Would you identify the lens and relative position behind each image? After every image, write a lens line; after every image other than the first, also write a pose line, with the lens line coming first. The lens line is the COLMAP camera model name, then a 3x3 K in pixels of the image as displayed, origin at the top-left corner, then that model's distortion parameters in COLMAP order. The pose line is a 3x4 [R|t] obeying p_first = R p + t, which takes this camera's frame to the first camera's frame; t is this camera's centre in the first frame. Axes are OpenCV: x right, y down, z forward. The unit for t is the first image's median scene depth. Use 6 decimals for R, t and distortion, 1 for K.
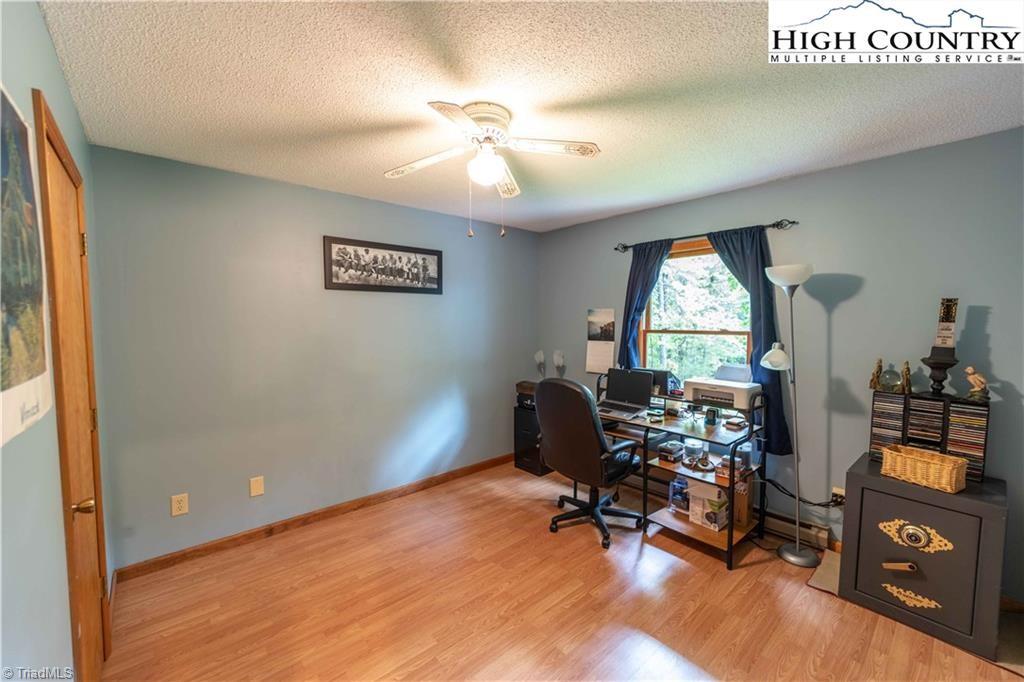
lens RADIAL K [[410.0, 0, 515.3], [0, 410.0, 342.7], [0, 0, 1]] dist [0.002383, -0.000189]
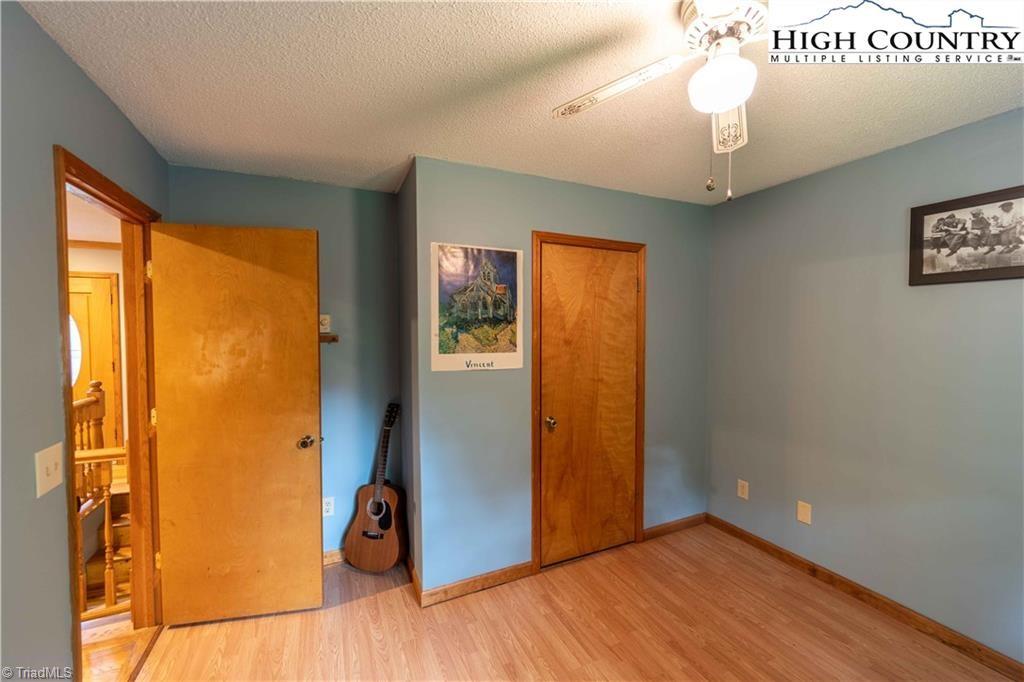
lens RADIAL K [[410.0, 0, 515.3], [0, 410.0, 342.7], [0, 0, 1]] dist [0.002383, -0.000189]
pose [[-0.274132, 0.031690, -0.961170, 0.380534], [-0.059955, 0.996950, 0.049969, -0.030488], [0.959821, 0.071325, -0.271396, 0.559331]]
